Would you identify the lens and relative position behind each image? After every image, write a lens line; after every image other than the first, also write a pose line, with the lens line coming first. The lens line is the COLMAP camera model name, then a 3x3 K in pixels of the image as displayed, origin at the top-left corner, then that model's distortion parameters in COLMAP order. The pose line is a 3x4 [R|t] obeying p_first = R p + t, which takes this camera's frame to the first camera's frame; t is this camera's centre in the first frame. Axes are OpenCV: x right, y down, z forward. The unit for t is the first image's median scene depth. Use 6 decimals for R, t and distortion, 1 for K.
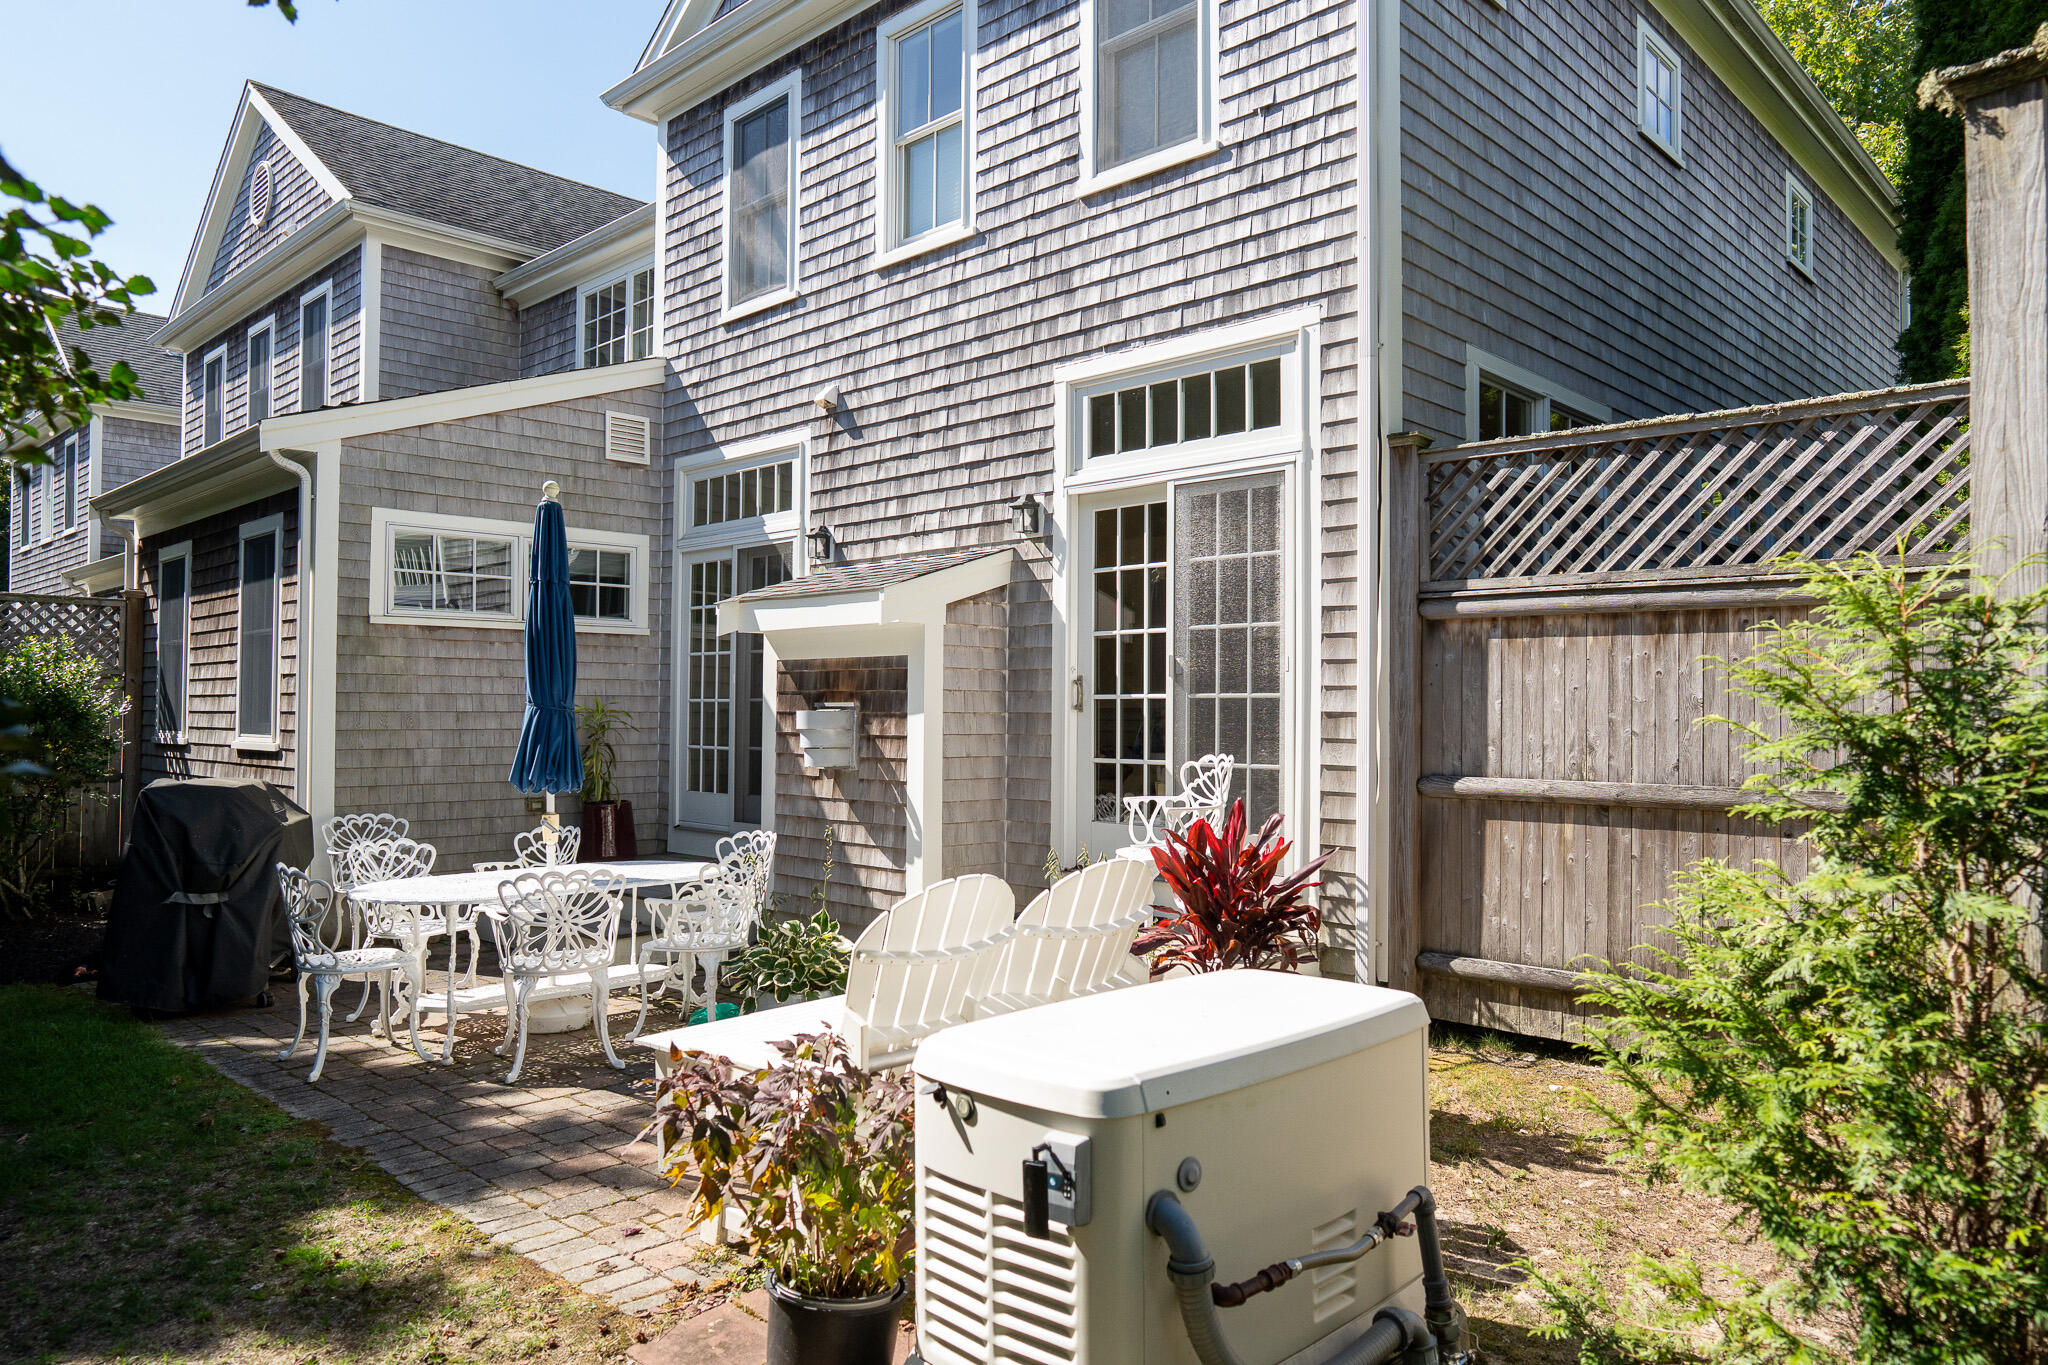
lens RADIAL K [[1361.3, 0, 1026.1], [0, 1361.3, 685.7], [0, 0, 1]] dist [-0.030279, 0.013358]
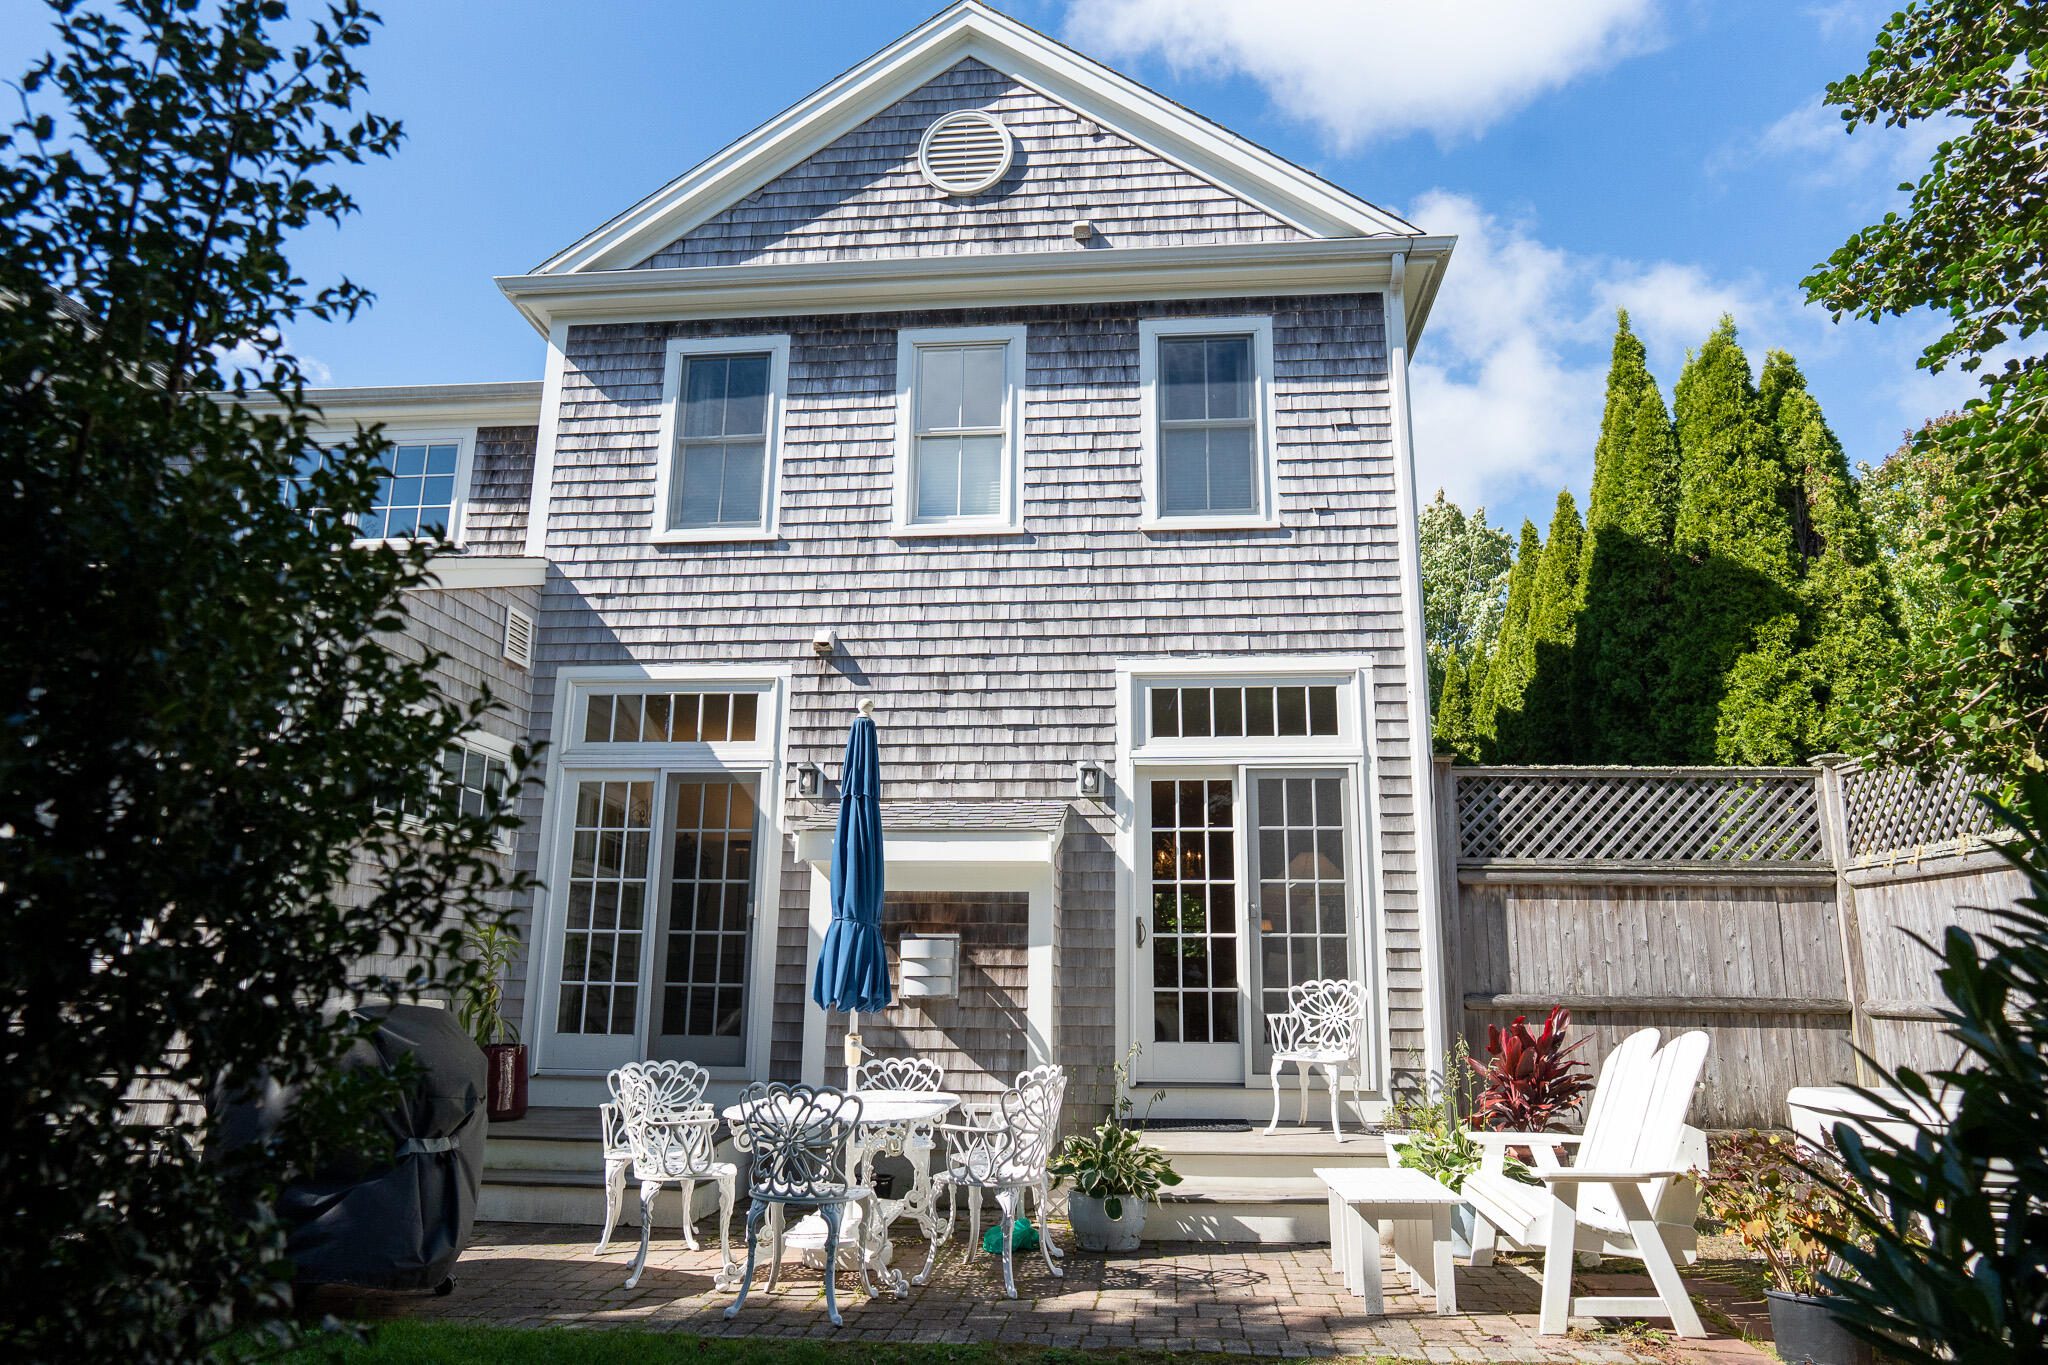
lens RADIAL K [[1361.3, 0, 1021.6], [0, 1361.3, 685.8], [0, 0, 1]] dist [-0.030279, 0.013358]
pose [[0.782807, 0.144498, 0.605255, -0.789959], [-0.020625, 0.978156, -0.206848, 0.043206], [-0.621923, 0.149439, 0.768687, 0.123848]]
